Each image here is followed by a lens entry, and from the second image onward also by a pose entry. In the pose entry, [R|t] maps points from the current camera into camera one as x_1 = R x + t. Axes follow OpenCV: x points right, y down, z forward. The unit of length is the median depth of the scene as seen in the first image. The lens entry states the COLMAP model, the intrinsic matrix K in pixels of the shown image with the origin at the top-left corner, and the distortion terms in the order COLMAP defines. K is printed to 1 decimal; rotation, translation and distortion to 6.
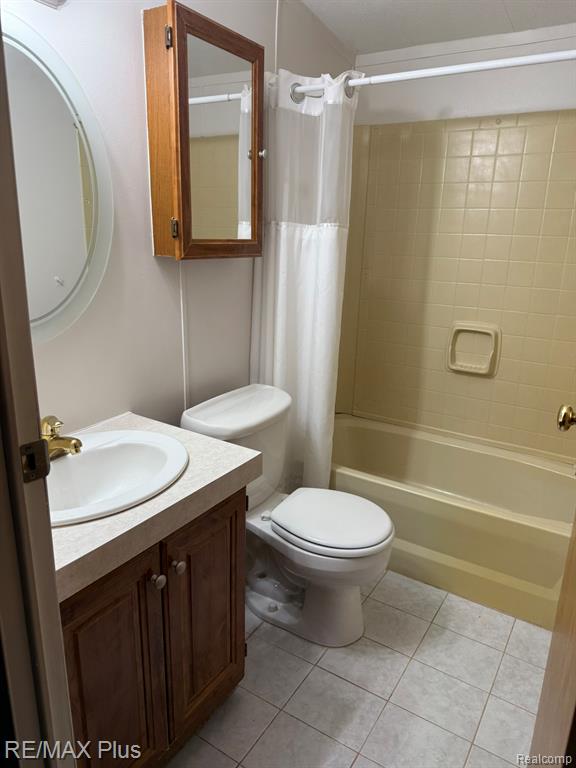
lens RADIAL K [[538.3, 0, 299.9], [0, 538.3, 395.8], [0, 0, 1]] dist [0.055989, -0.081886]
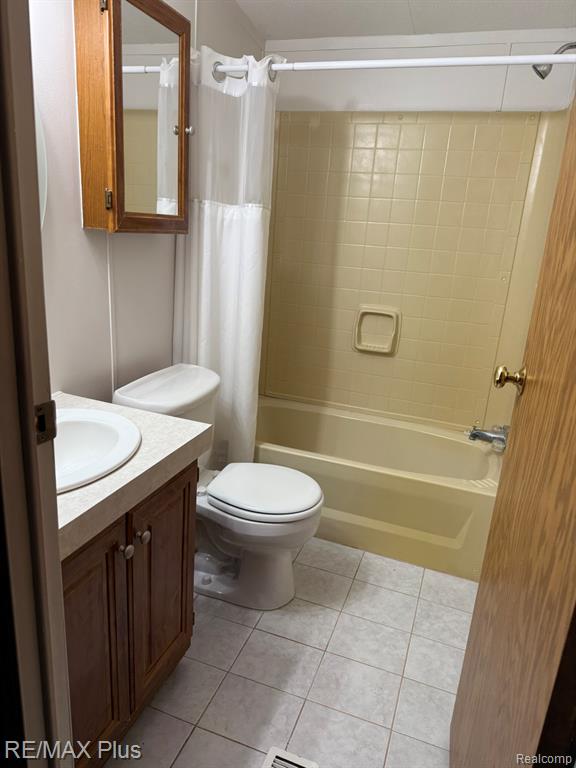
lens RADIAL K [[538.3, 0, 283.5], [0, 538.3, 404.7], [0, 0, 1]] dist [0.055989, -0.081886]
pose [[0.976354, -0.028813, 0.214249, -0.125920], [0.022266, 0.999210, 0.032908, 0.029492], [-0.215028, -0.027360, 0.976225, -0.025544]]
